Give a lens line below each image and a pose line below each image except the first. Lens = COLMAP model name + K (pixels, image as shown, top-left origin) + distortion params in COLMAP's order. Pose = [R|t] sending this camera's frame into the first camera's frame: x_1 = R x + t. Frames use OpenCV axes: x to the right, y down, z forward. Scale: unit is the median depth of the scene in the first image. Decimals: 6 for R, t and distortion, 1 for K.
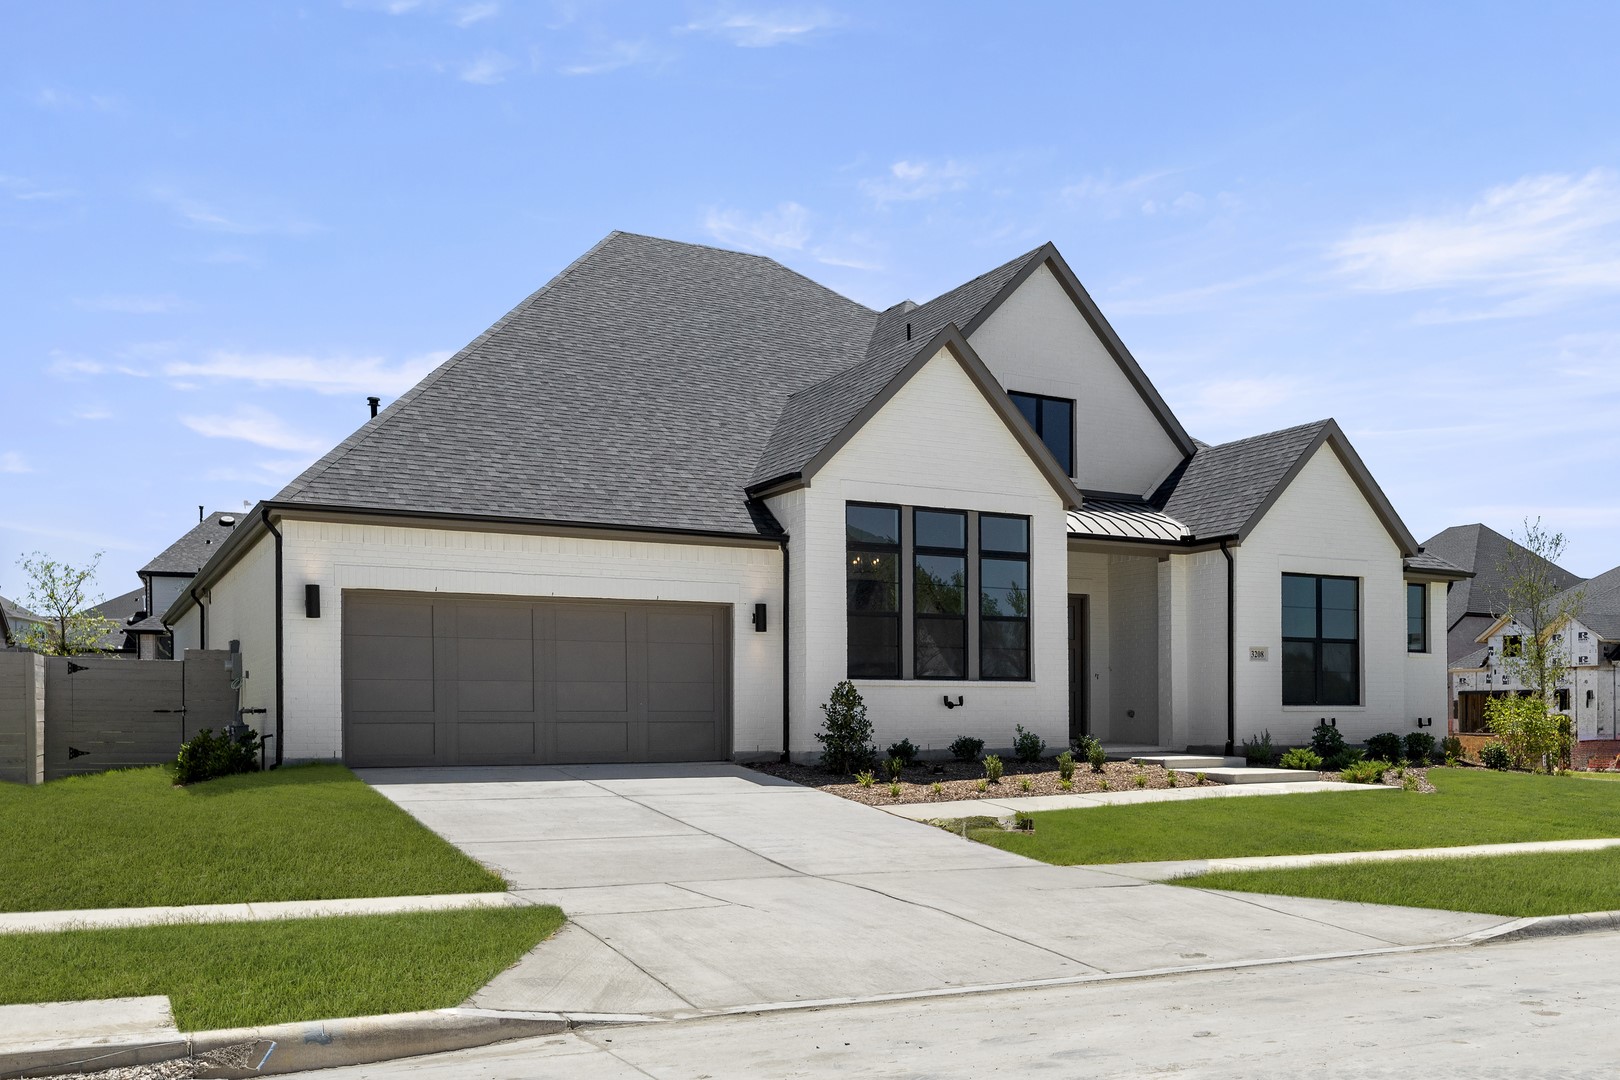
lens RADIAL K [[1075.4, 0, 812.5], [0, 1075.4, 578.0], [0, 0, 1]] dist [-0.002656, 0.000536]
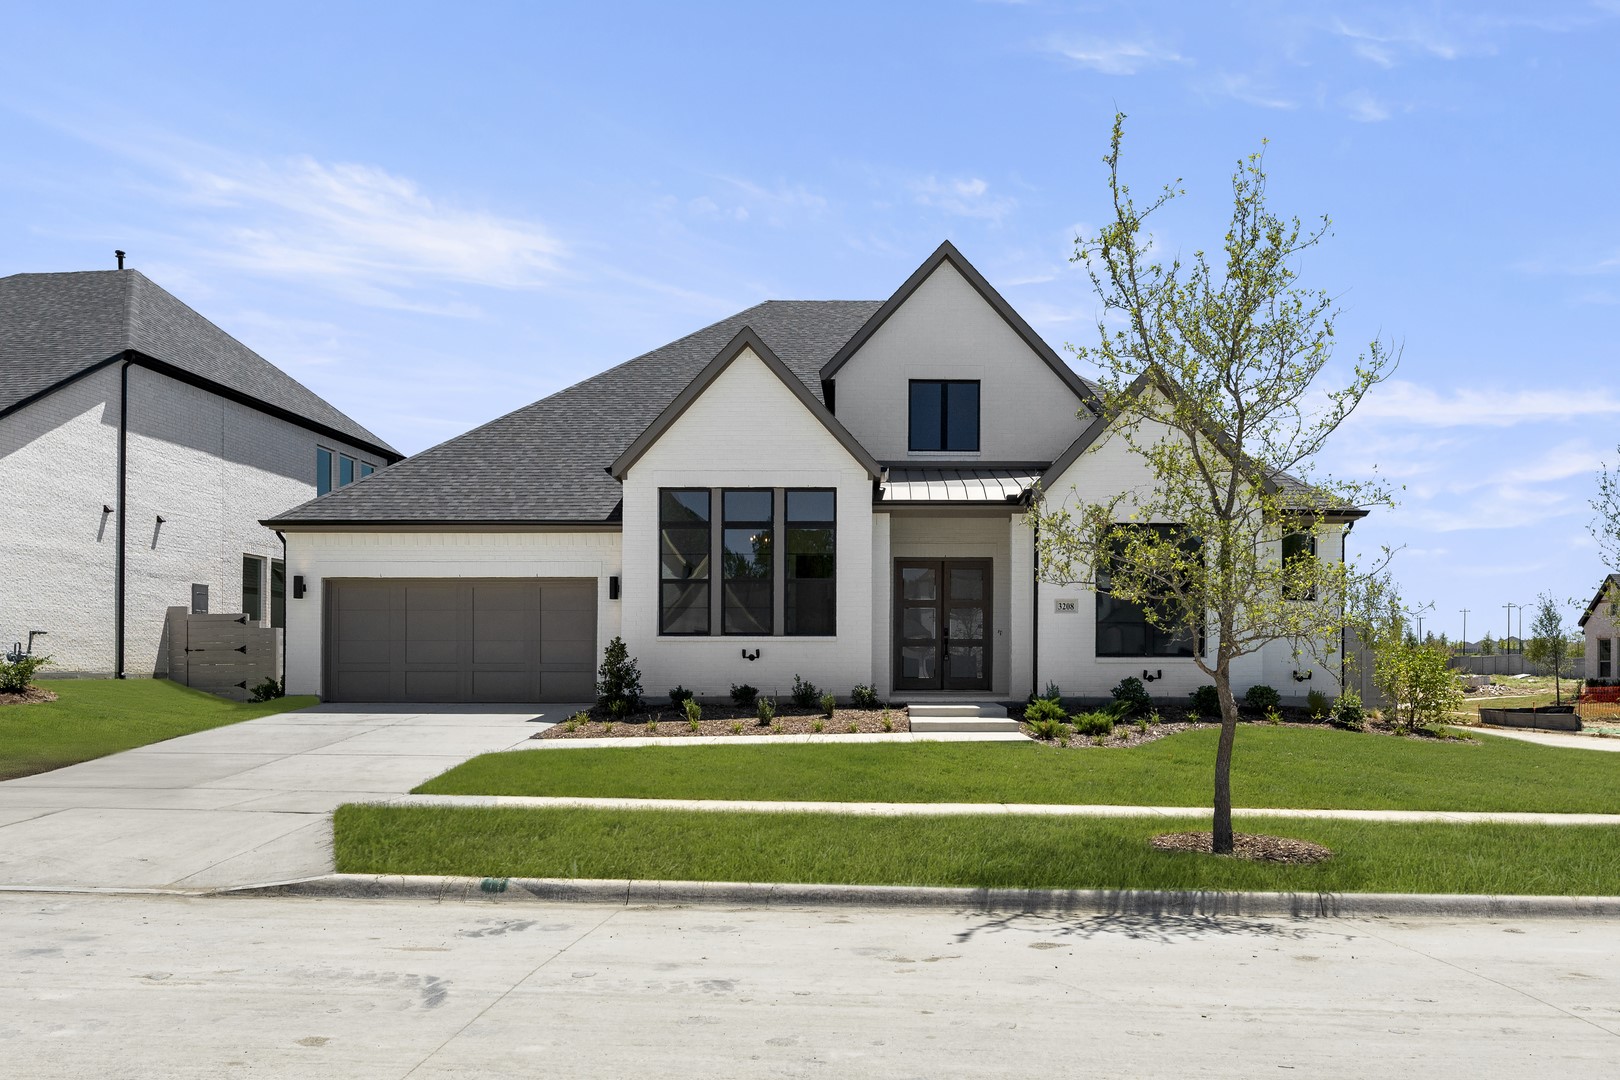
lens RADIAL K [[834.2, 0, 812.9], [0, 834.2, 555.4], [0, 0, 1]] dist [0.002520, 0.001310]
pose [[0.916936, -0.052024, -0.395628, 0.548204], [0.047313, 0.998645, -0.021664, 0.031469], [0.396219, 0.001146, 0.918155, 0.204468]]
